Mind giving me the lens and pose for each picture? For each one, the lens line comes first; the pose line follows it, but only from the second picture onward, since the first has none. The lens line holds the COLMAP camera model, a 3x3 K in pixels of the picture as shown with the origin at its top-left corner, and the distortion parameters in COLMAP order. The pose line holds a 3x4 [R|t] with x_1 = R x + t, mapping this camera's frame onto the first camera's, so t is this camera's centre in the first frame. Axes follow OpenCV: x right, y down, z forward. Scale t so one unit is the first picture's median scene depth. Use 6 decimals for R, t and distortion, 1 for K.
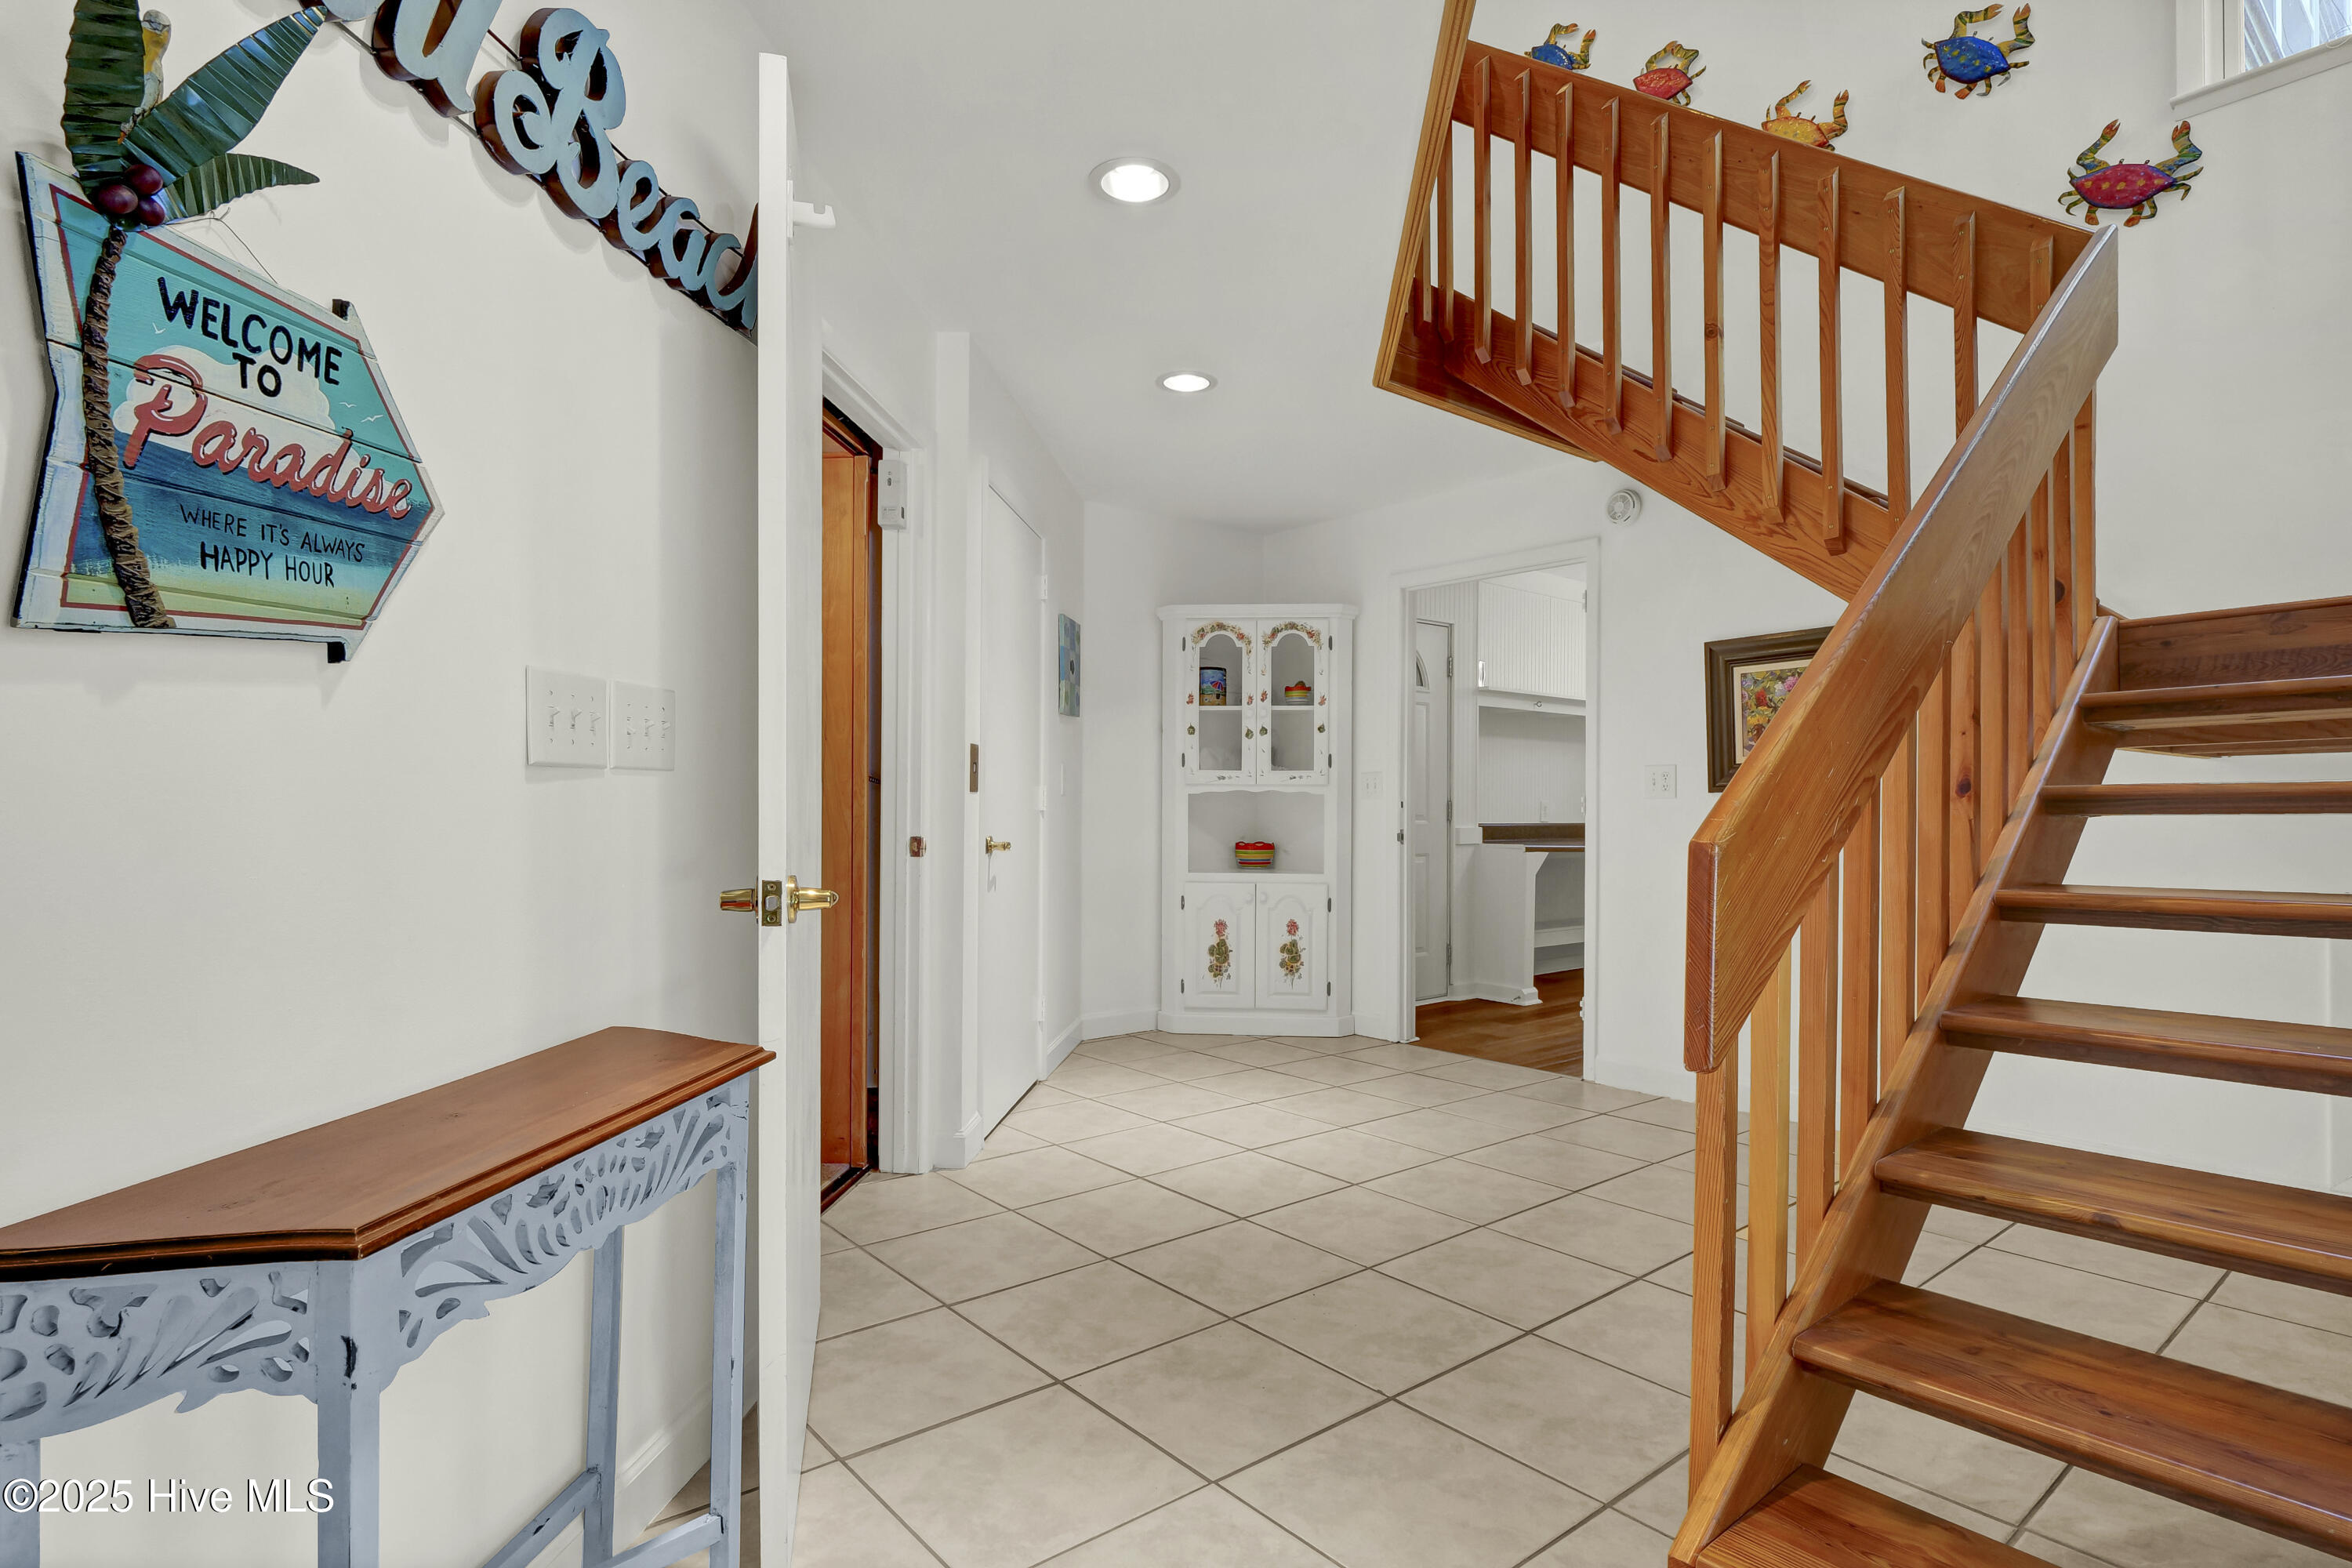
lens RADIAL K [[1172.8, 0, 1174.9], [0, 1172.8, 796.6], [0, 0, 1]] dist [-0.011306, -0.000411]
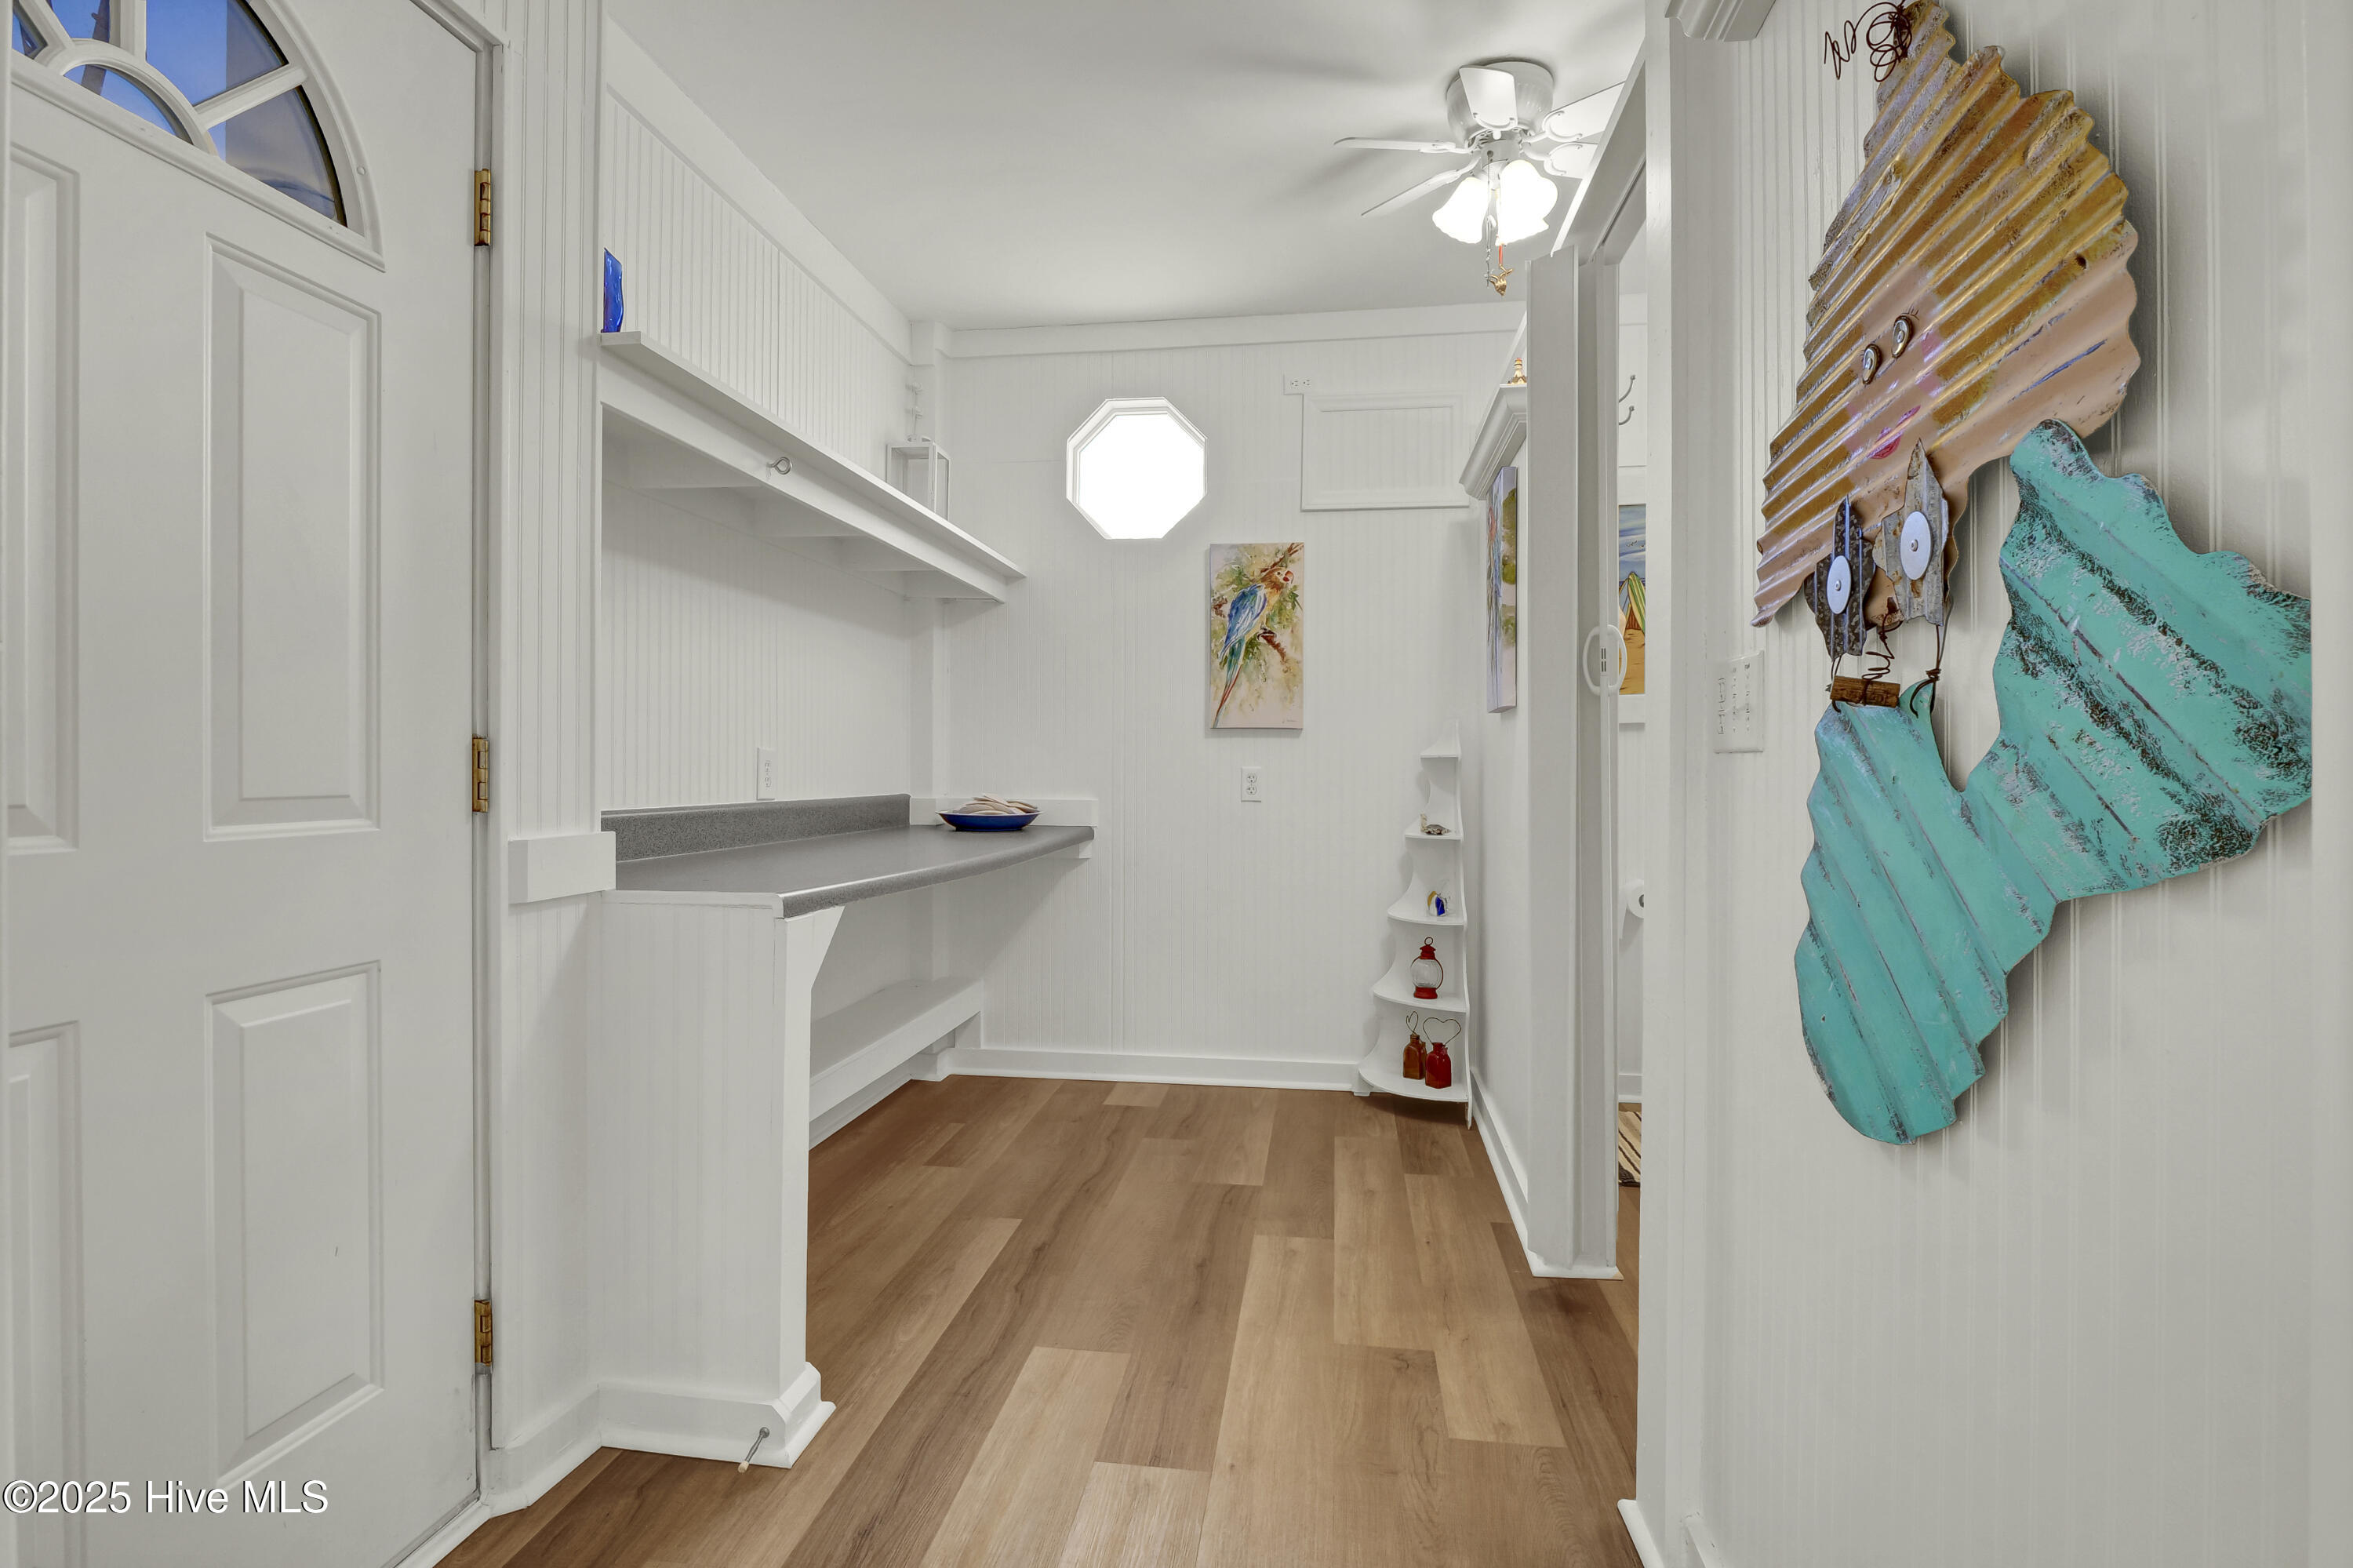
lens RADIAL K [[1173.3, 0, 1178.1], [0, 1173.3, 777.0], [0, 0, 1]] dist [-0.011306, -0.000411]
pose [[0.742997, -0.006529, 0.669263, 0.328741], [-0.005219, 0.999865, 0.015549, 0.015237], [-0.669274, -0.015046, 0.742863, 1.319866]]
